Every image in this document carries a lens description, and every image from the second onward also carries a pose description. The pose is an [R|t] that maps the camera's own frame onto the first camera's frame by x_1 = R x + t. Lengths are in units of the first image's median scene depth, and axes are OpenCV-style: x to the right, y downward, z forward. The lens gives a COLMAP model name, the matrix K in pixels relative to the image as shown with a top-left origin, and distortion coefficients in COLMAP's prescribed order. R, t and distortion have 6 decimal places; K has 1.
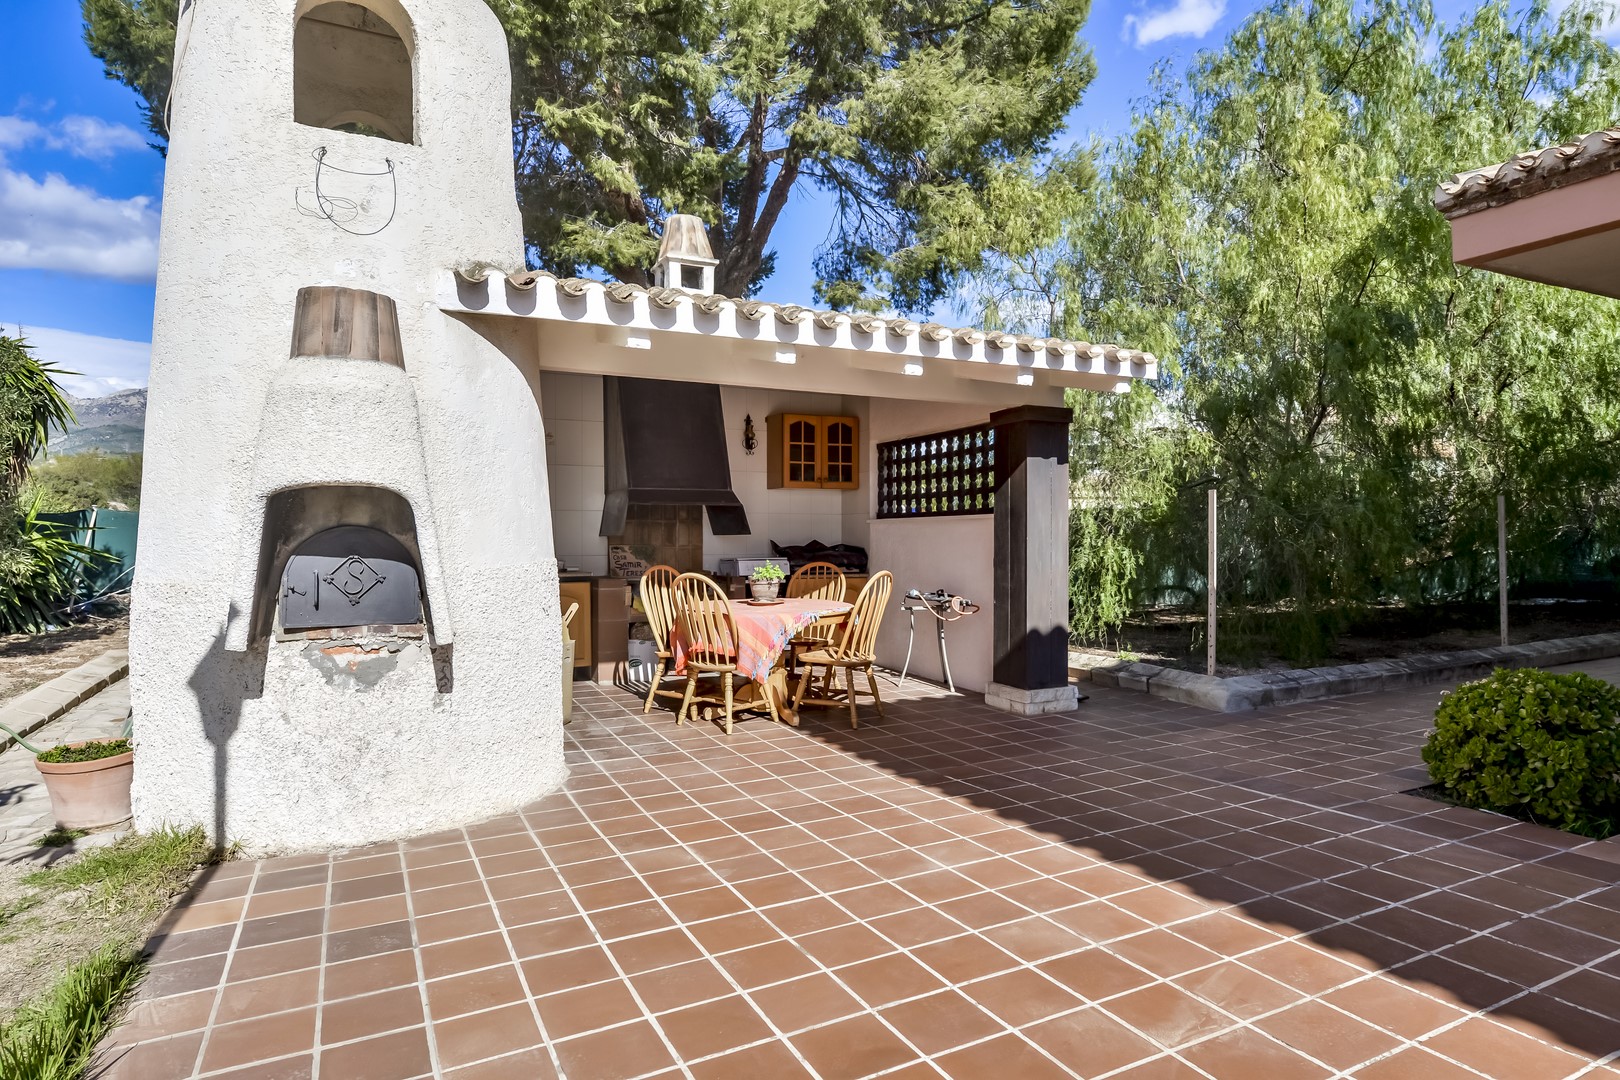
lens RADIAL K [[897.3, 0, 803.0], [0, 897.3, 544.6], [0, 0, 1]] dist [0.000549, 0.002211]
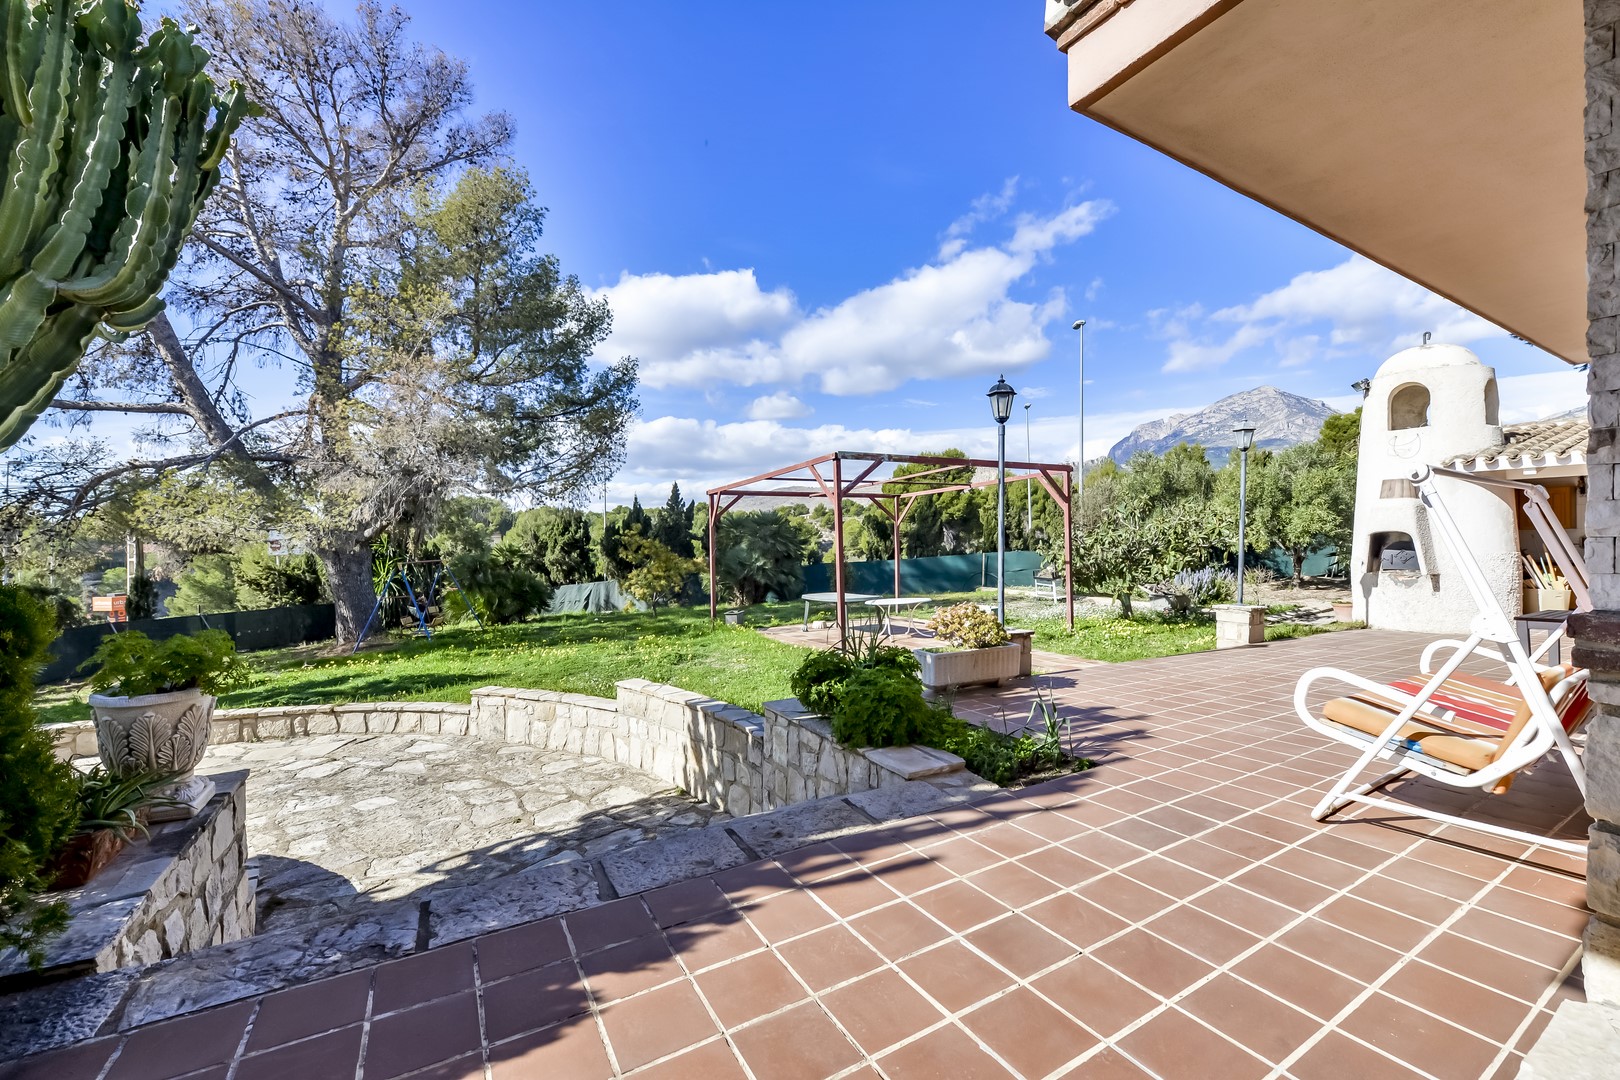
lens RADIAL K [[645.9, 0, 800.8], [0, 645.9, 541.0], [0, 0, 1]] dist [-0.000964, -0.000954]
pose [[0.062291, -0.008294, -0.998024, 1.946517], [0.012350, 0.999895, -0.007538, -0.034212], [0.997982, -0.011856, 0.062386, -1.580935]]
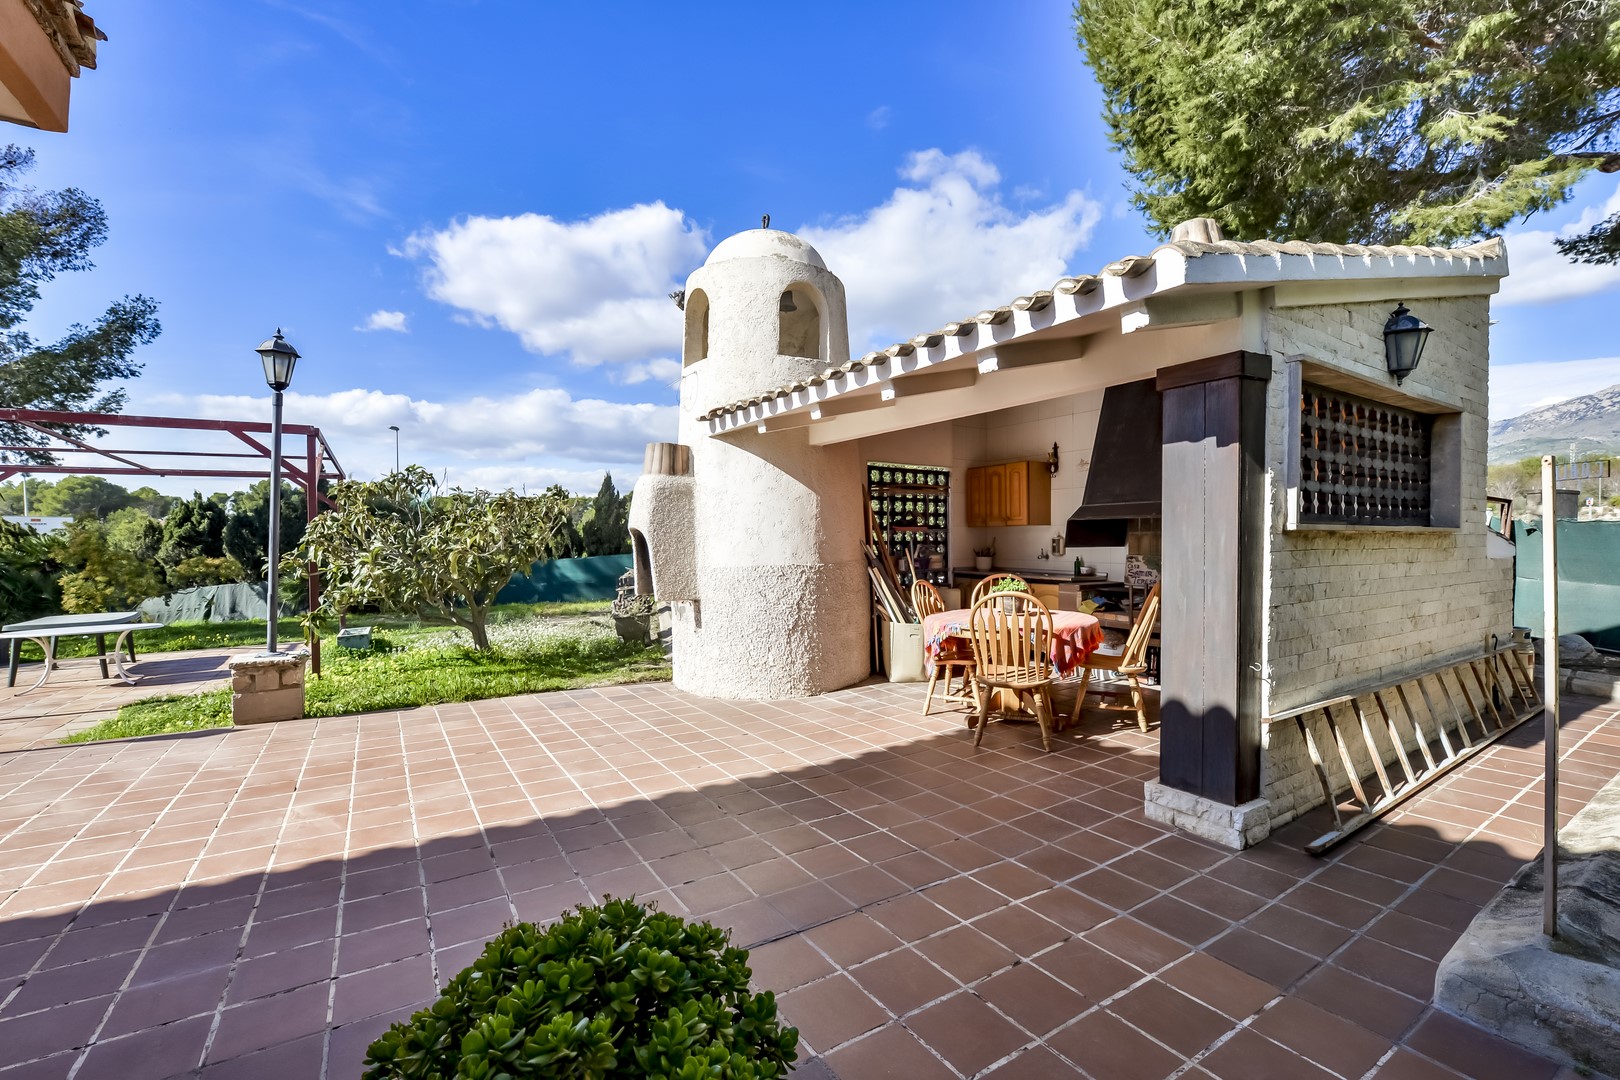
lens RADIAL K [[667.1, 0, 810.9], [0, 667.1, 548.4], [0, 0, 1]] dist [-0.000327, -0.000361]
pose [[0.116011, 0.011476, -0.993182, 1.180384], [0.005374, 0.999911, 0.012182, -0.029660], [0.993233, -0.006751, 0.115939, 1.146361]]
